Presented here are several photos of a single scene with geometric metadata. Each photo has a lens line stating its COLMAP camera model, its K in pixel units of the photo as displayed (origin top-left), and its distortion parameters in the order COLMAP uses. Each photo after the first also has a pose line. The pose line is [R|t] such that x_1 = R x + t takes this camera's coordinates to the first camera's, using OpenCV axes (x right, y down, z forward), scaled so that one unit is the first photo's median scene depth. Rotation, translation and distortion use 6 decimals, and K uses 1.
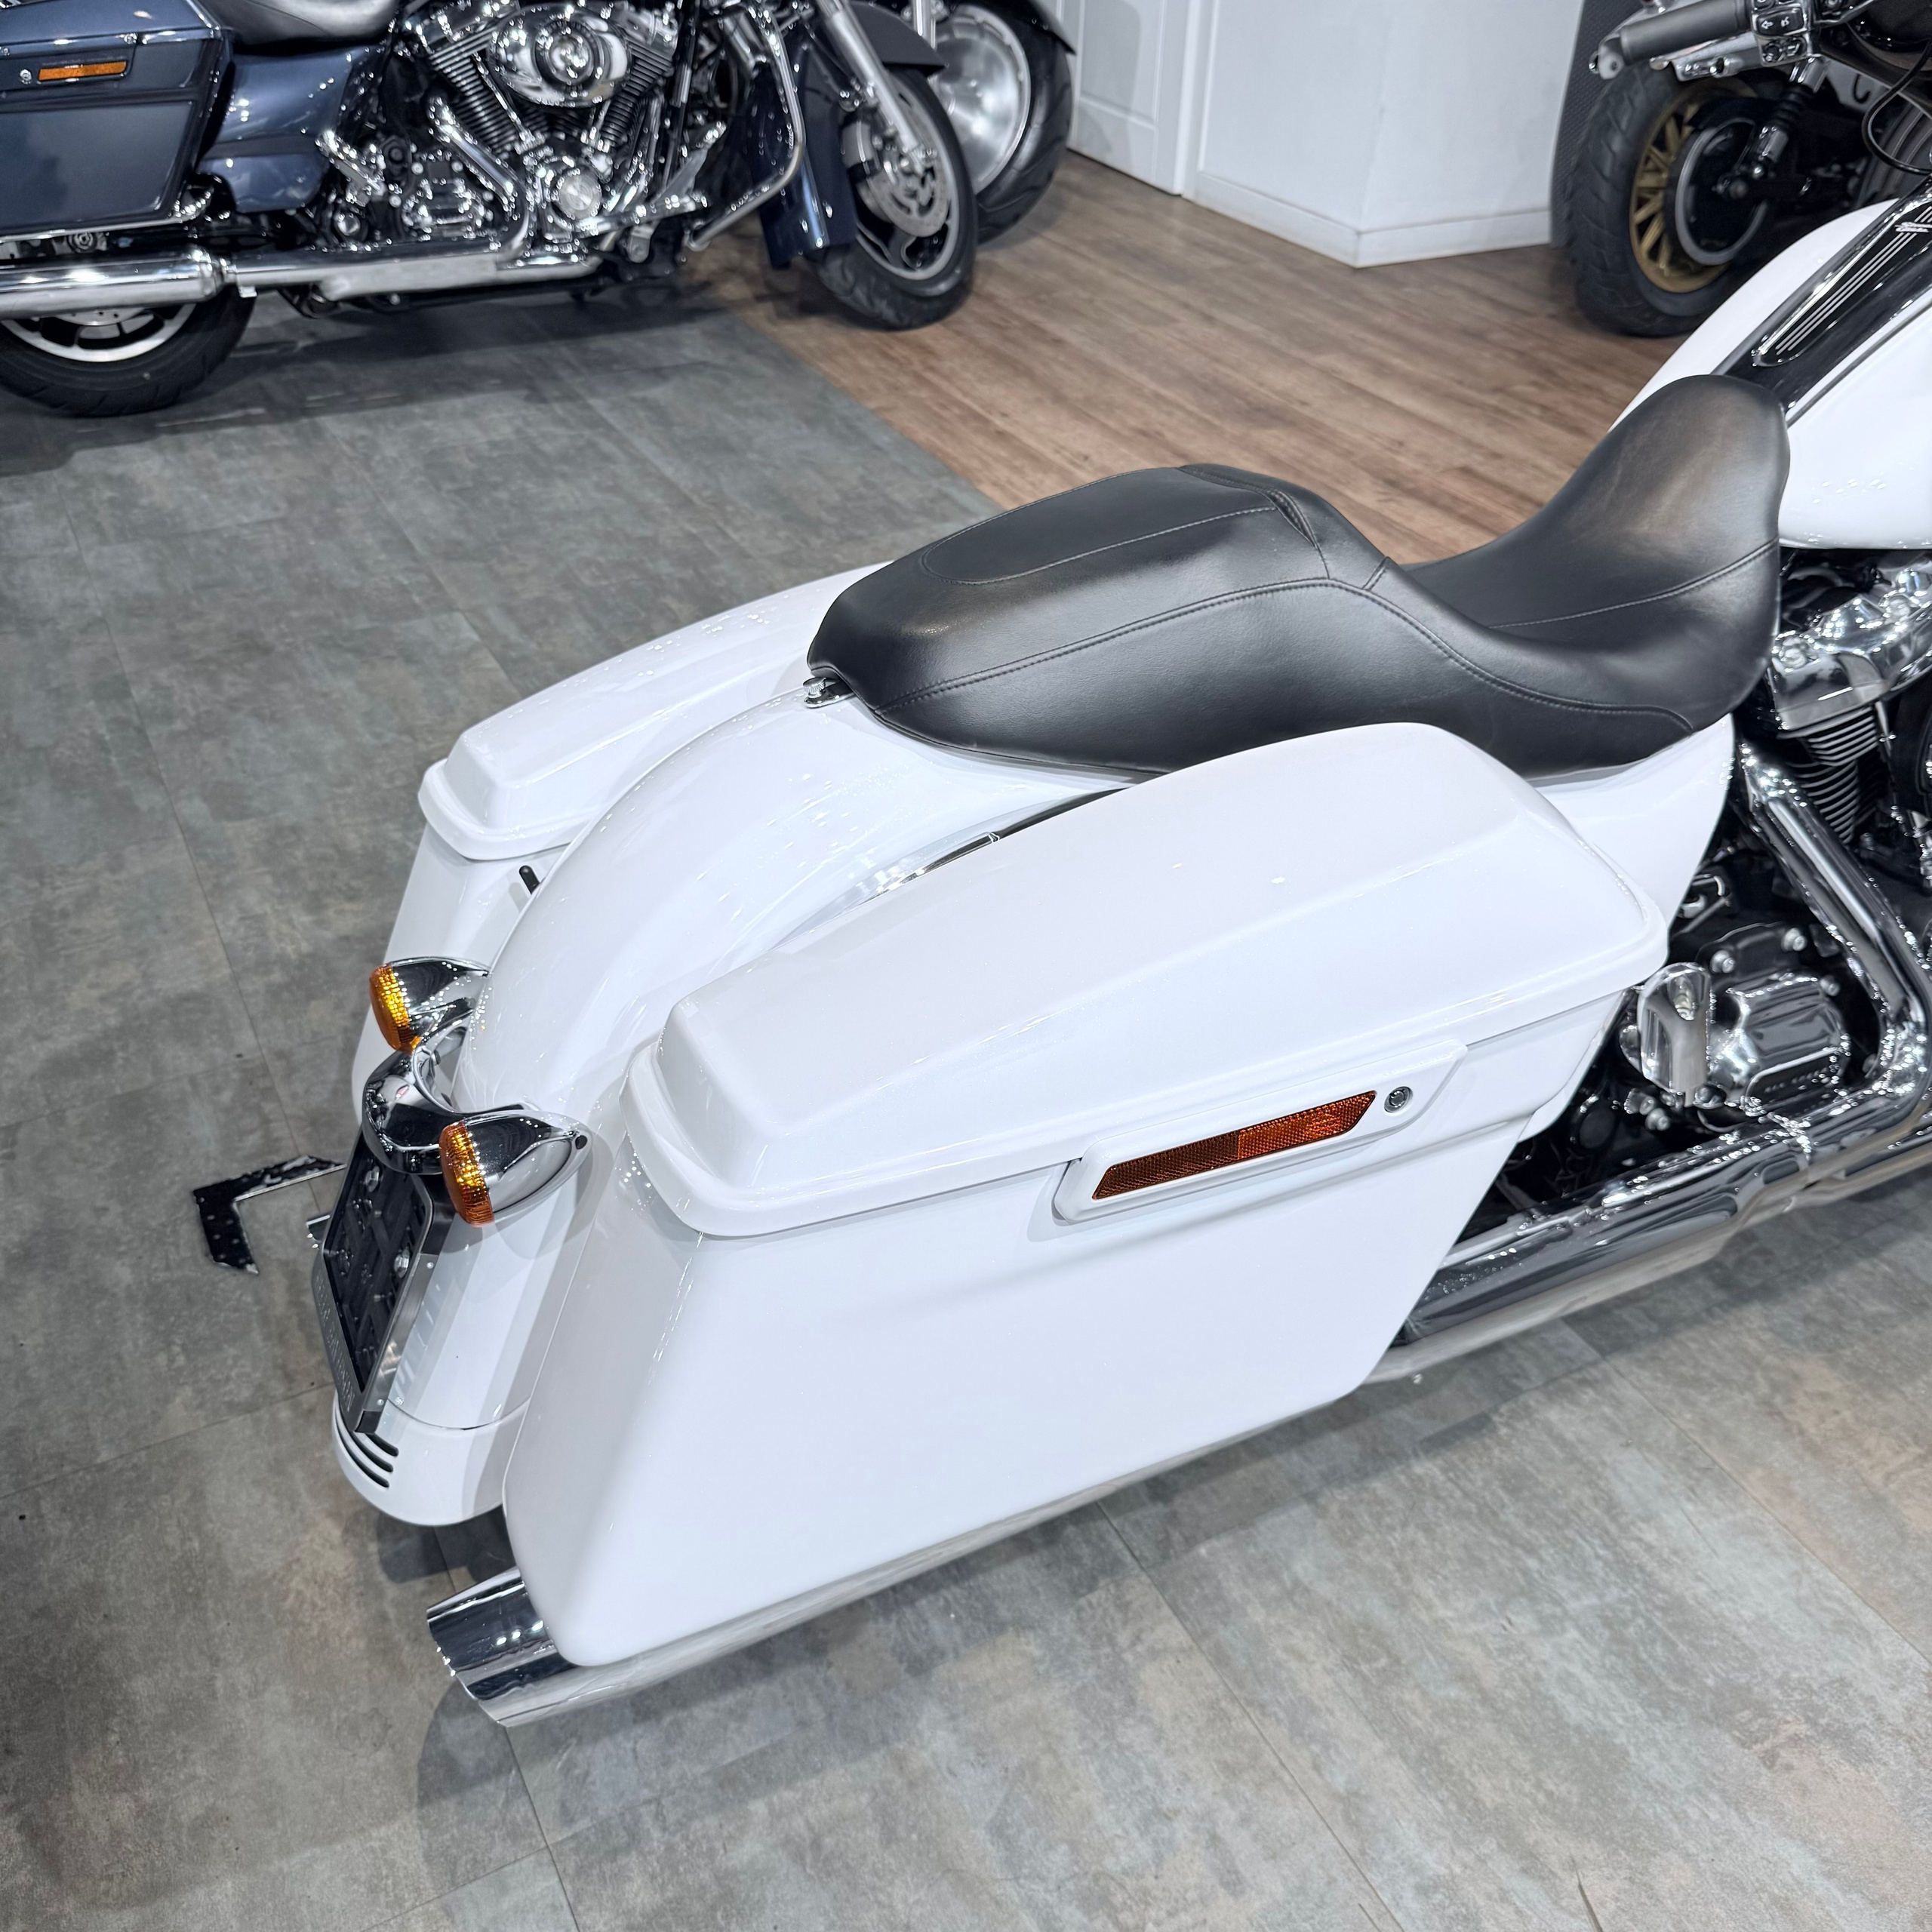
lens RADIAL K [[1837.9, 0, 940.1], [0, 1837.9, 964.2], [0, 0, 1]] dist [0.046997, -0.105149]
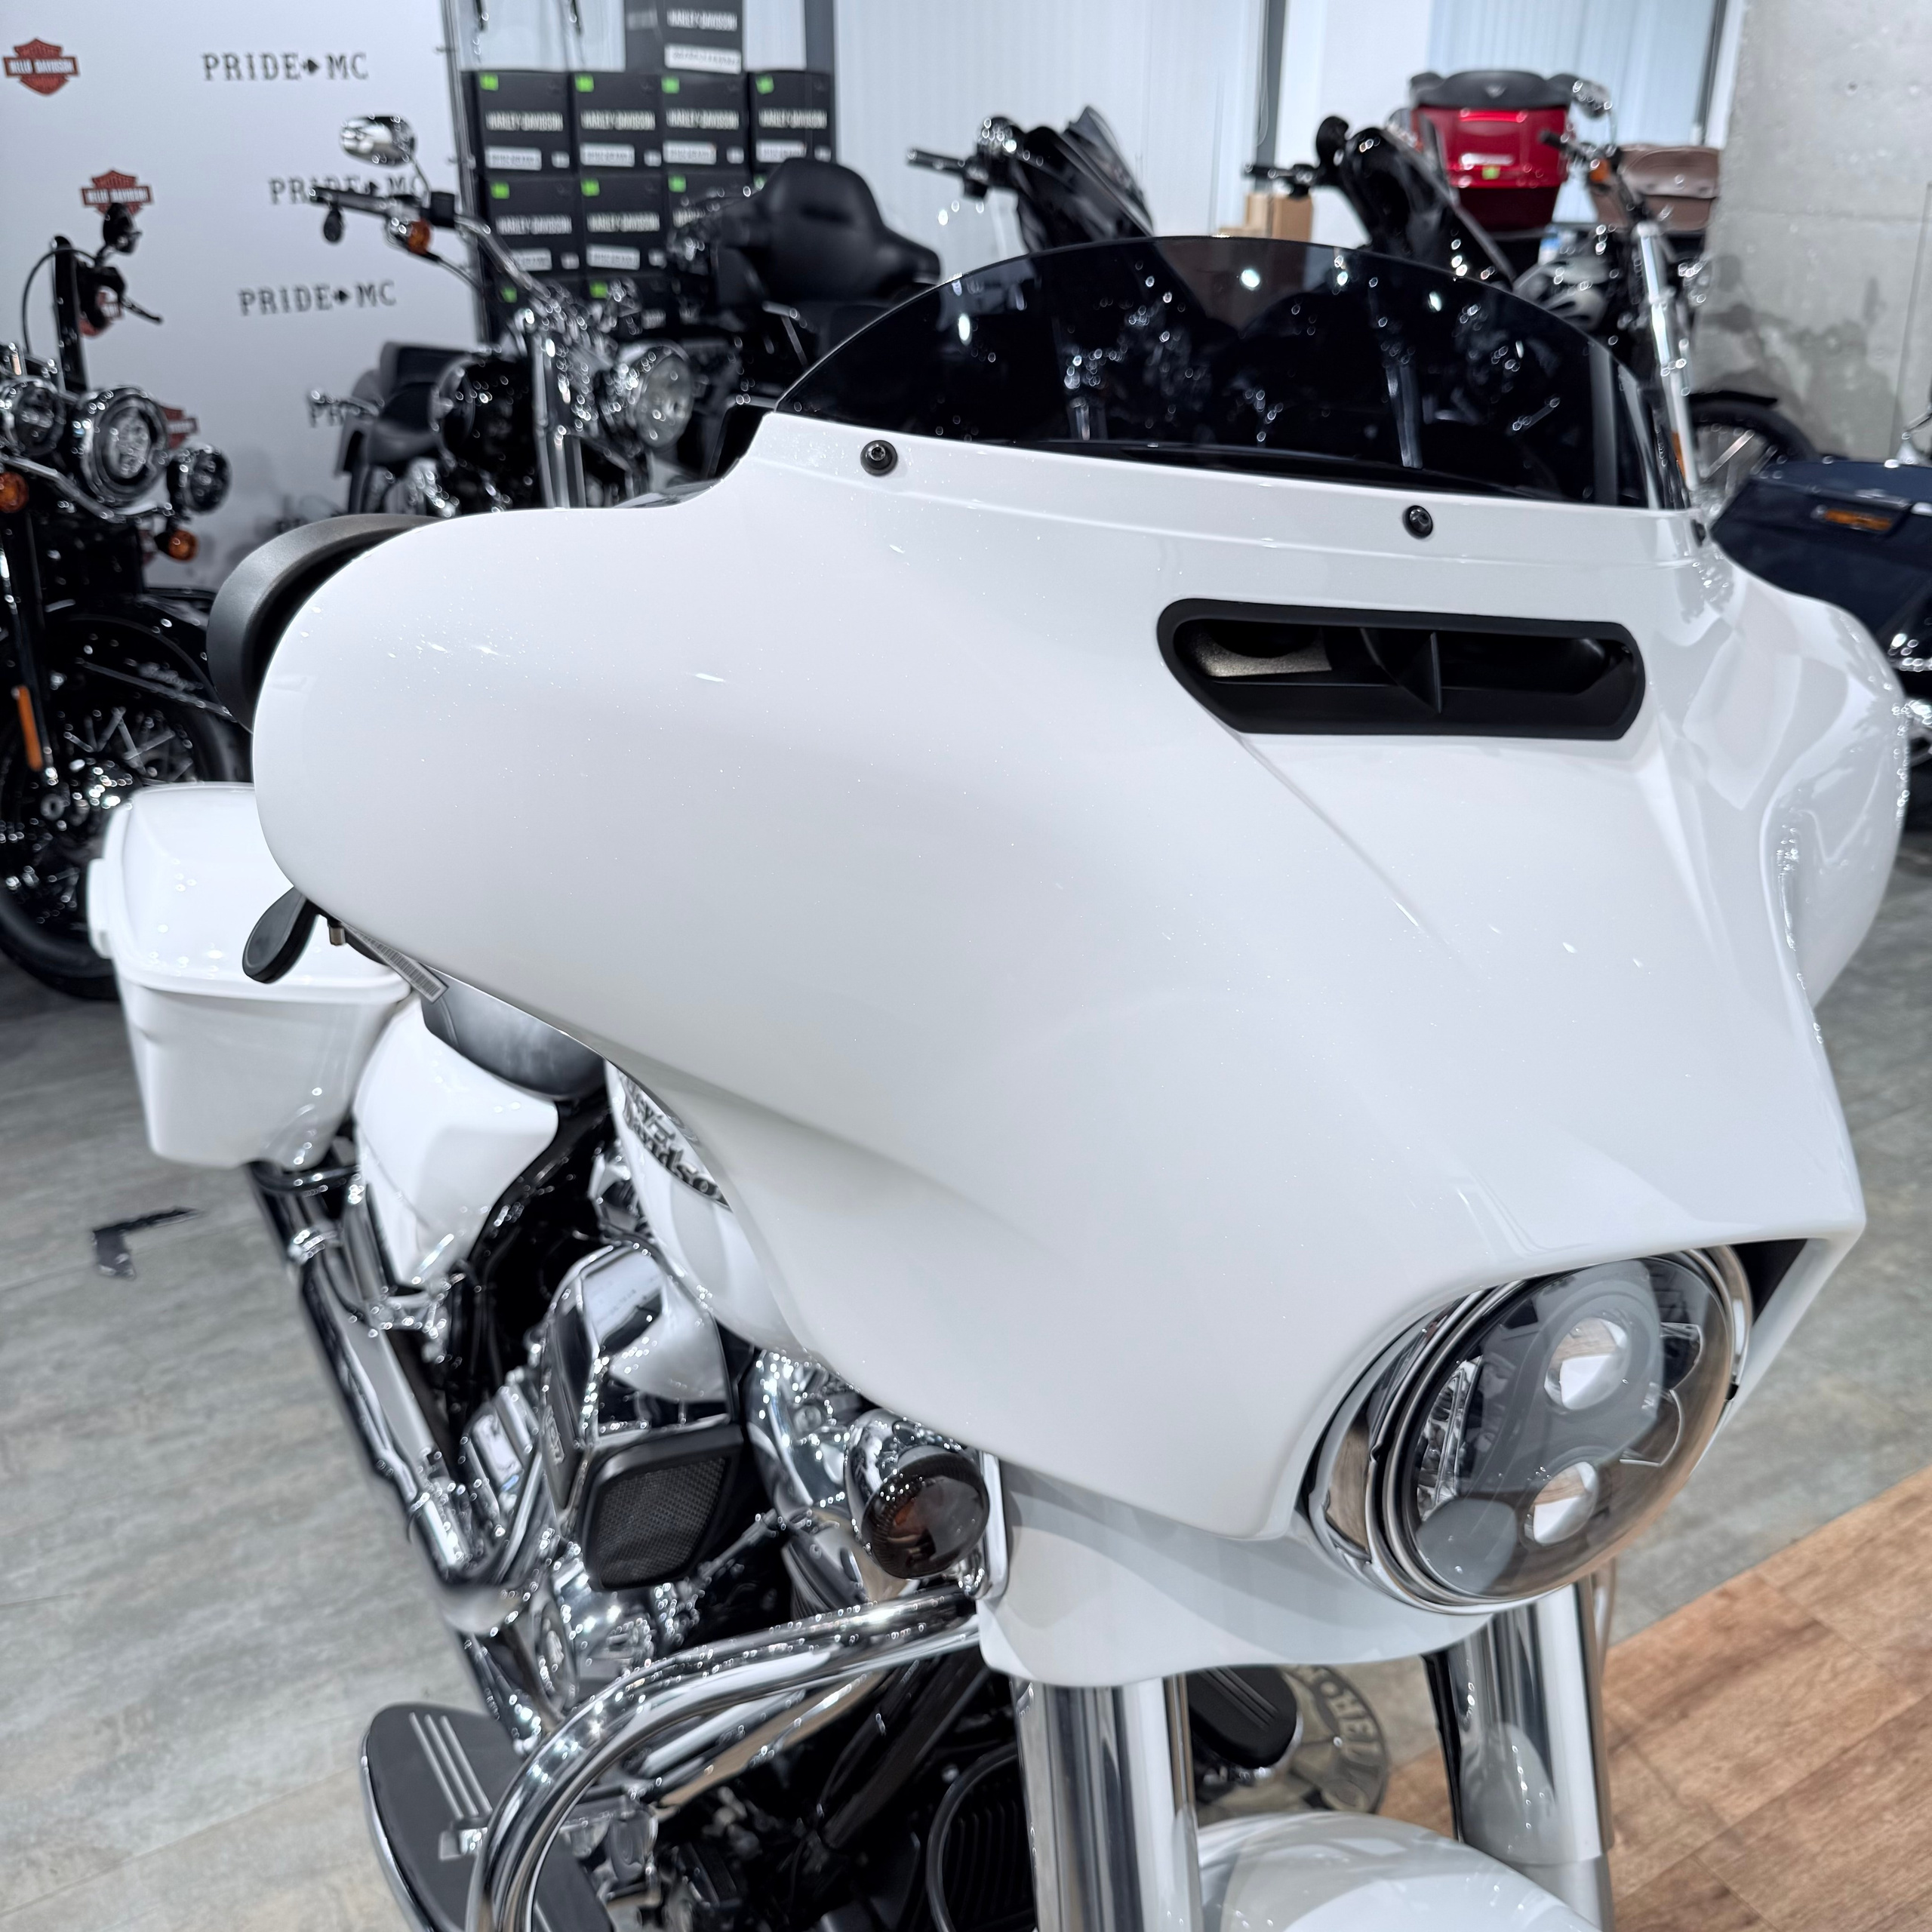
lens RADIAL K [[1838.0, 0, 953.9], [0, 1838.0, 961.6], [0, 0, 1]] dist [0.048445, -0.084656]
pose [[0.051506, 0.408577, -0.911269, 0.570218], [-0.578630, 0.755921, 0.306220, -0.276799], [0.813962, 0.511516, 0.275350, 0.341068]]
